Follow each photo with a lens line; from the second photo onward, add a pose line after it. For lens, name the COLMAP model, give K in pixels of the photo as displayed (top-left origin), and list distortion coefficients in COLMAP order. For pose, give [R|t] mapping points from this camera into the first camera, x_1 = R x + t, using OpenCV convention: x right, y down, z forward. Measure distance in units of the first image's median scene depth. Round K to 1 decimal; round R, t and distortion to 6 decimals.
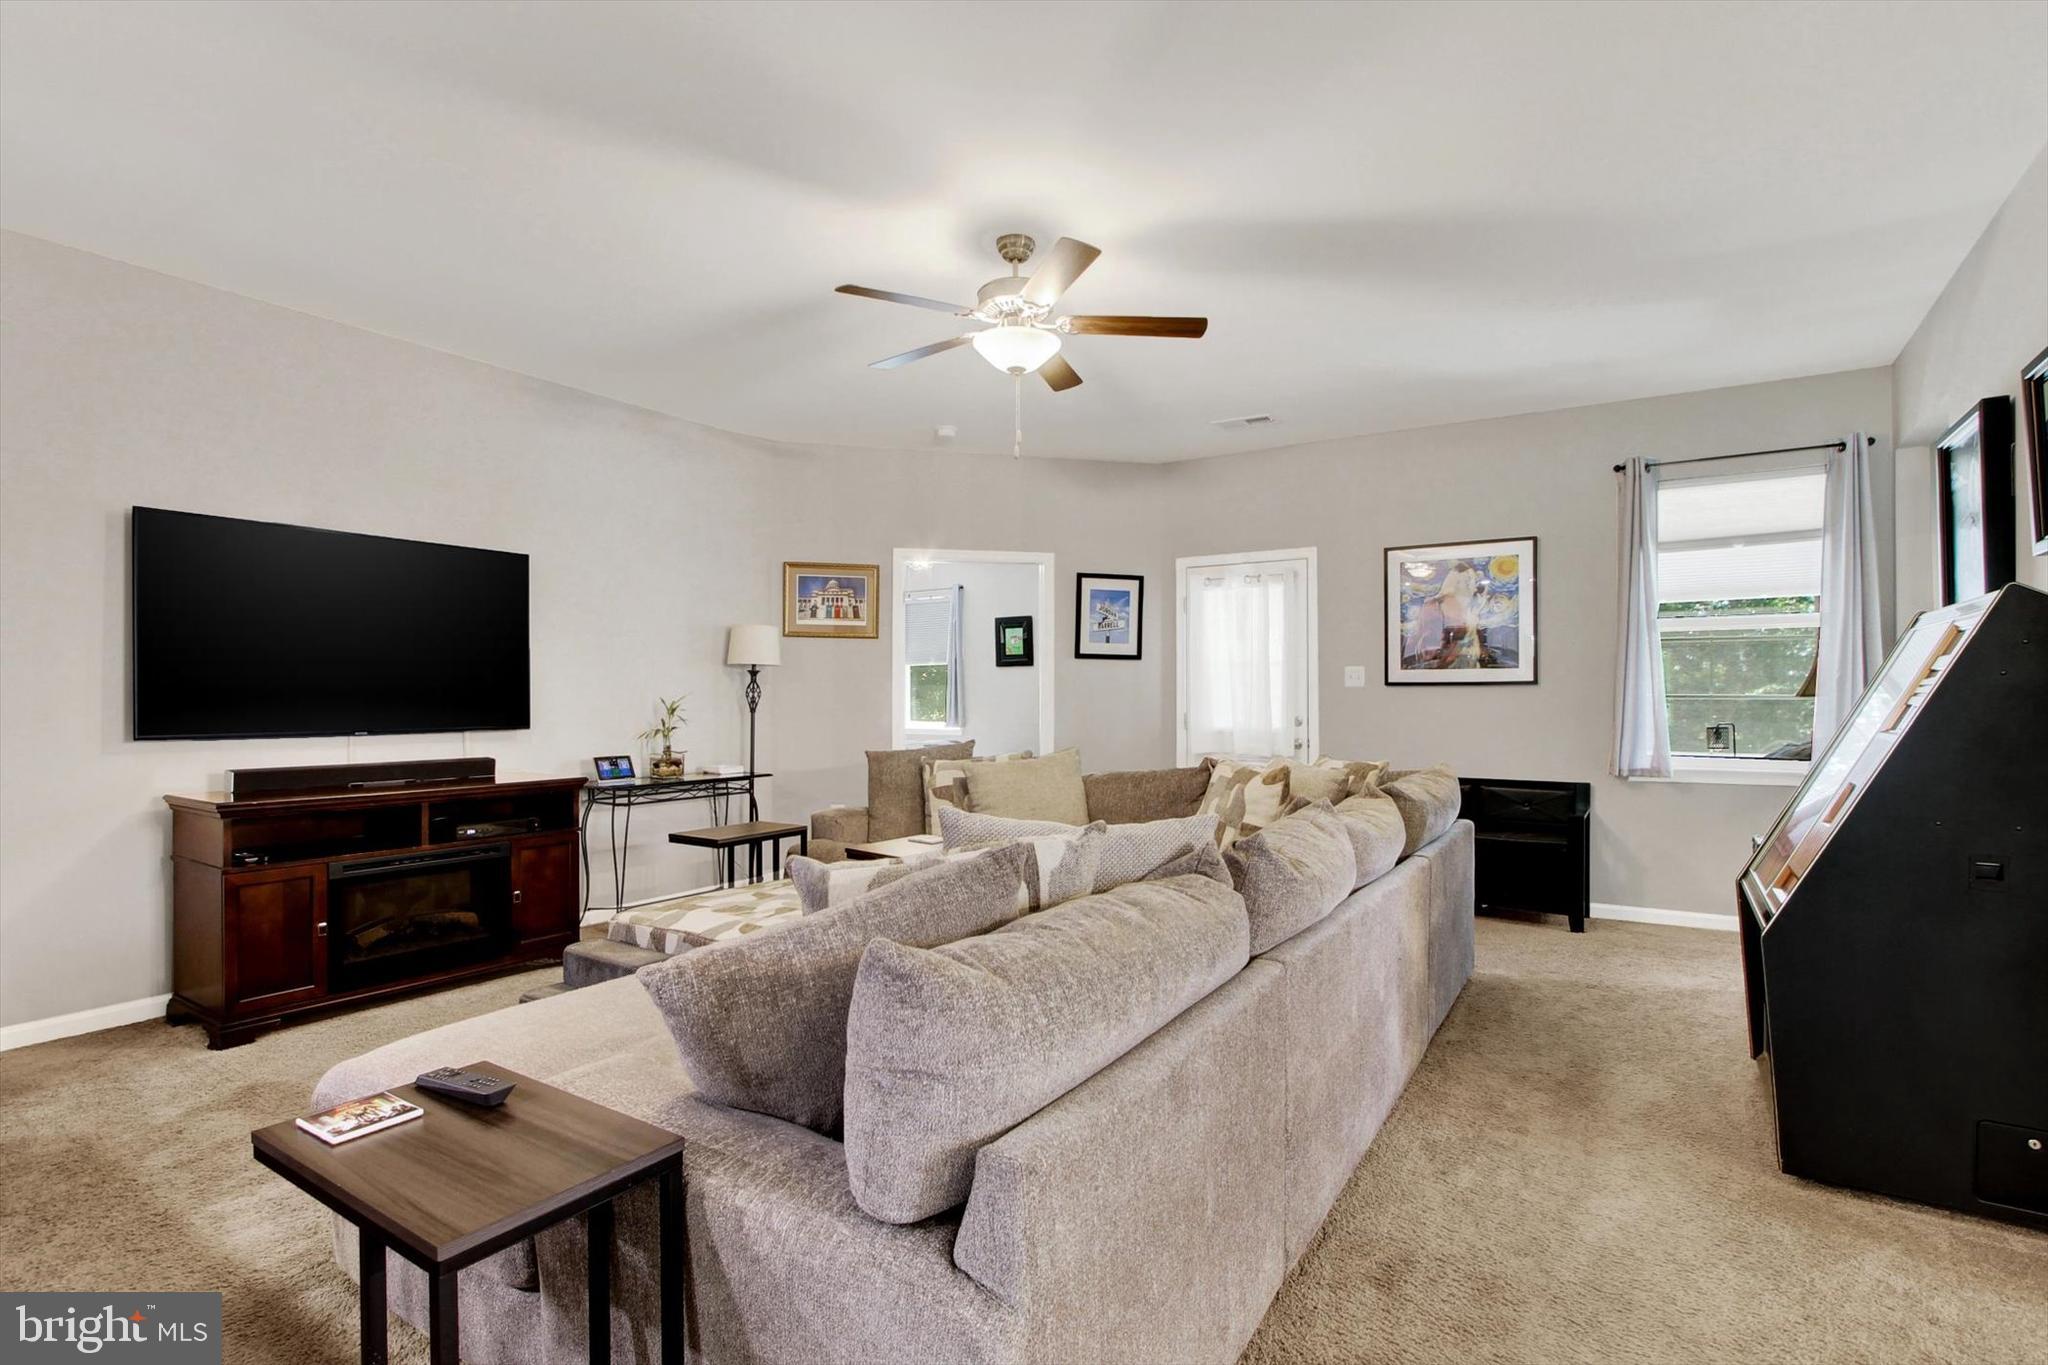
lens RADIAL K [[992.6, 0, 1028.4], [0, 992.6, 689.9], [0, 0, 1]] dist [-0.017532, 0.000975]
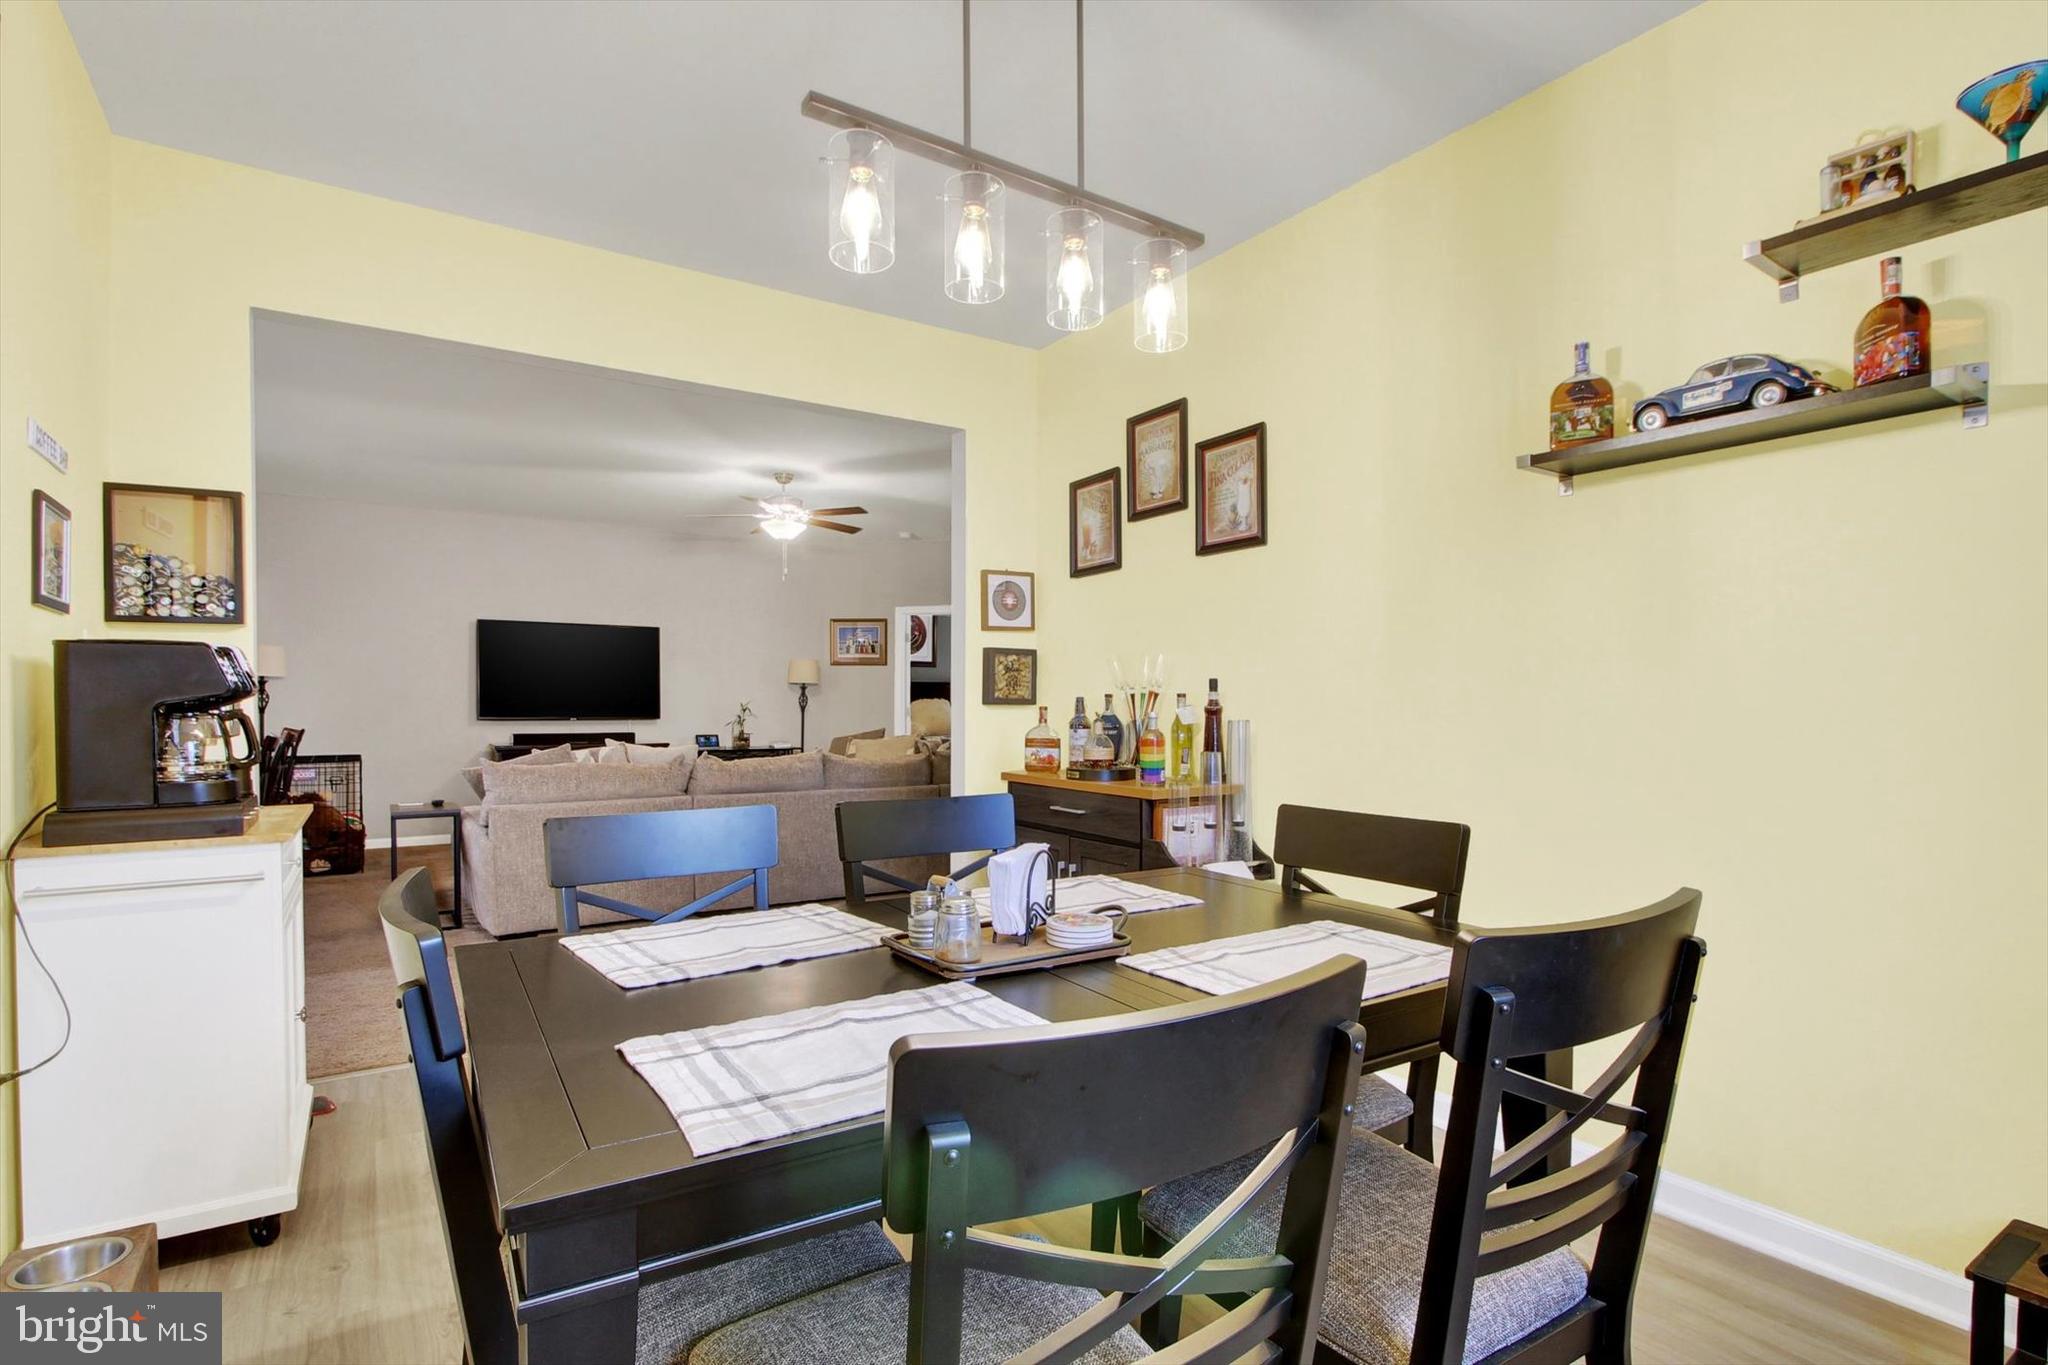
lens RADIAL K [[992.6, 0, 1020.2], [0, 992.6, 717.5], [0, 0, 1]] dist [-0.017532, 0.000975]
pose [[0.916493, 0.006345, -0.400001, 0.771037], [0.001326, 0.999821, 0.018898, 0.001563], [0.400049, -0.017850, 0.916320, -0.410417]]
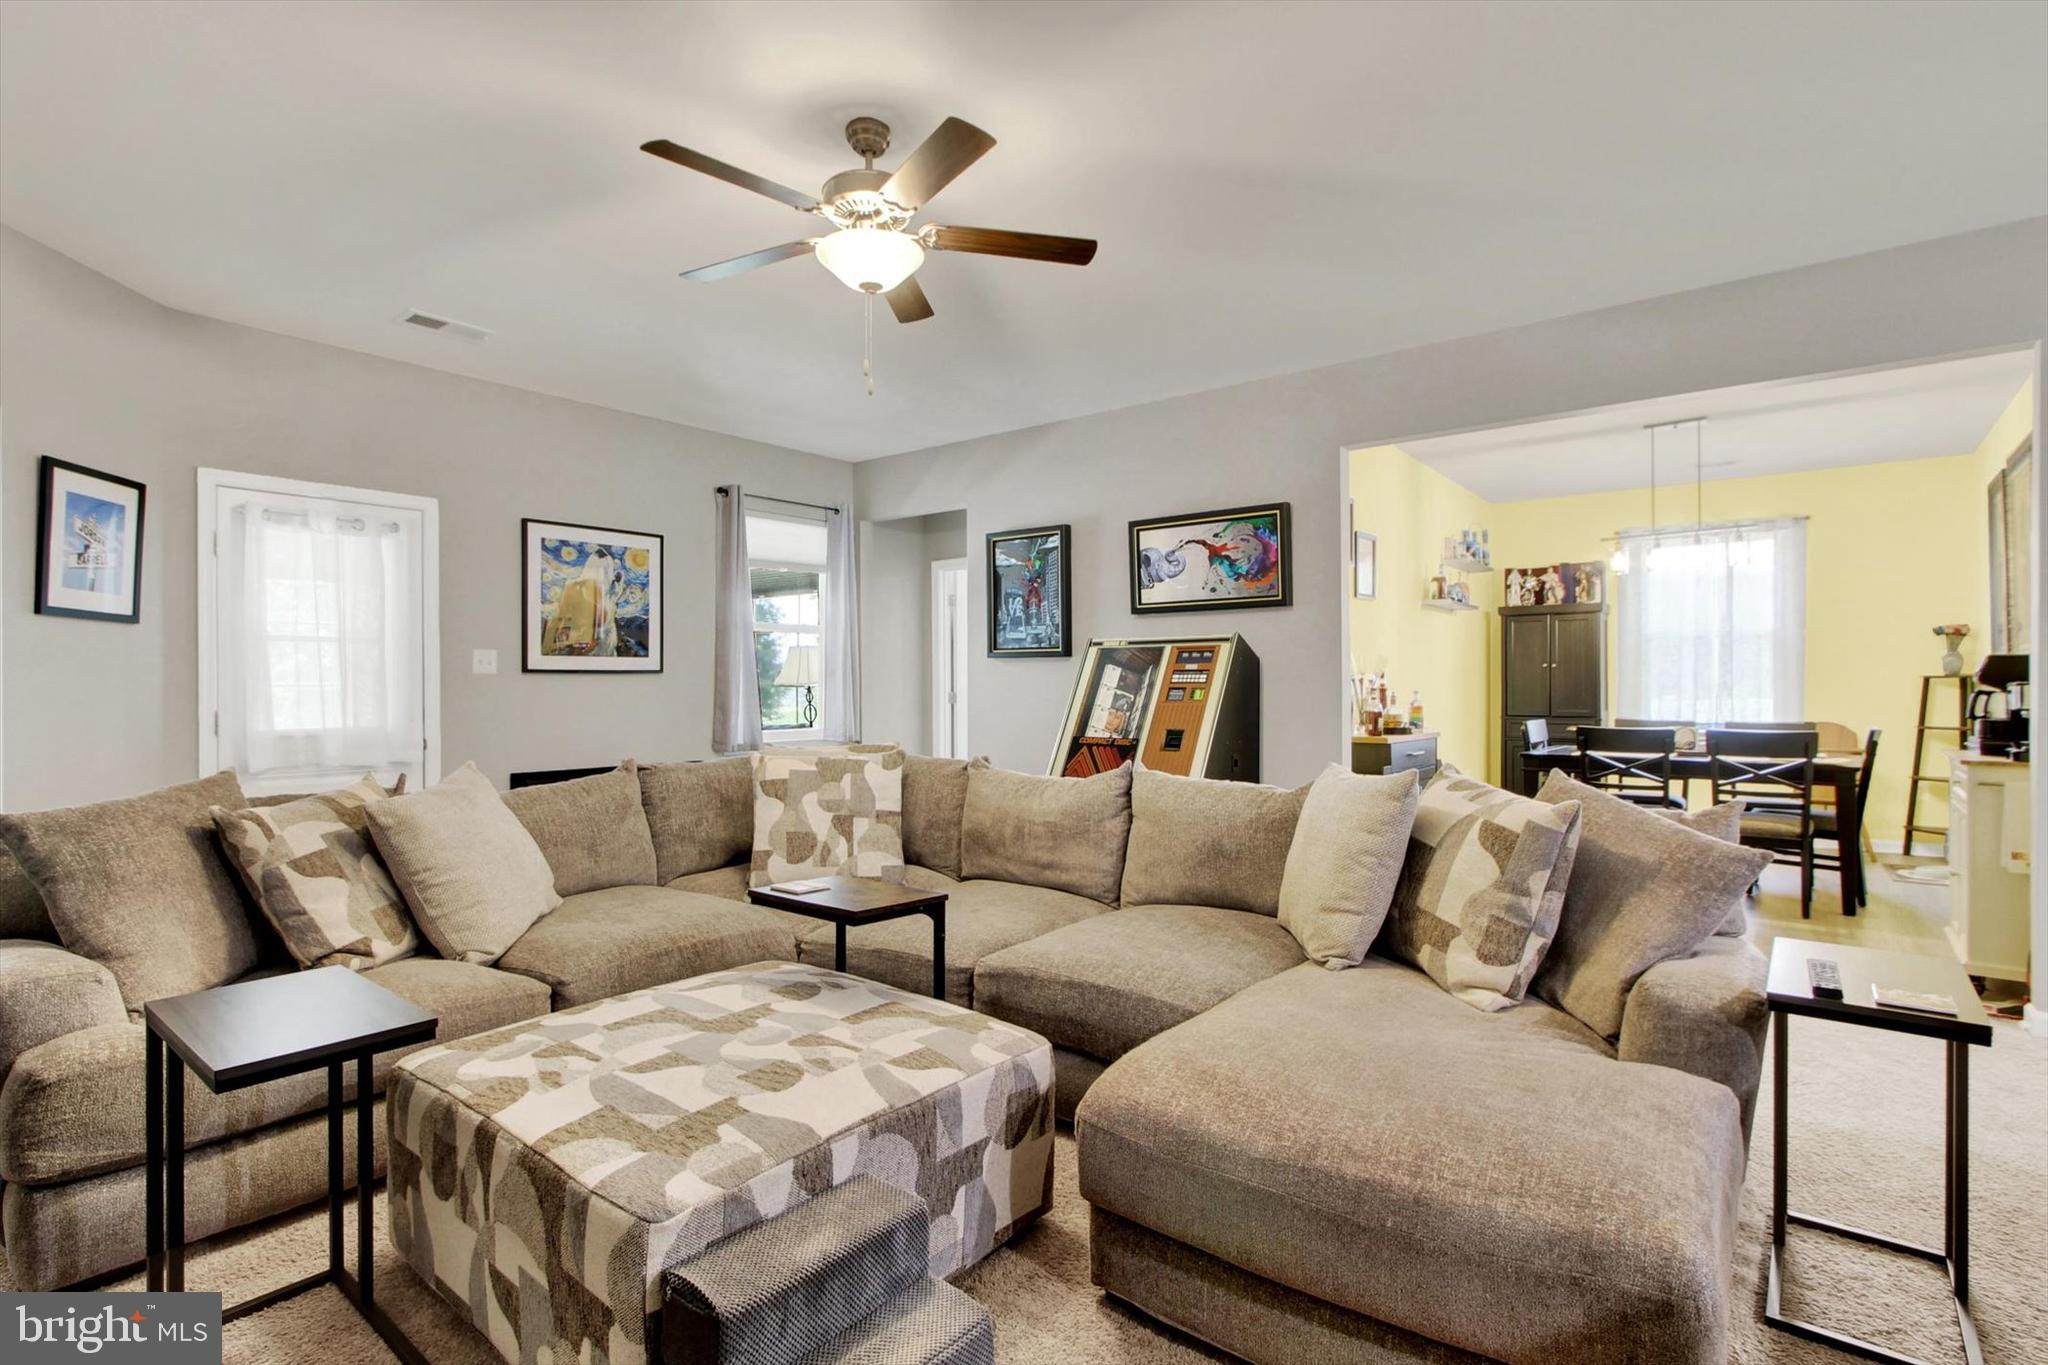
lens RADIAL K [[992.6, 0, 1030.2], [0, 992.6, 683.0], [0, 0, 1]] dist [-0.017532, 0.000975]
pose [[0.094151, 0.002366, 0.995555, -0.505640], [-0.003525, 0.999992, -0.002043, 0.004945], [-0.995552, -0.003316, 0.094158, 0.499898]]
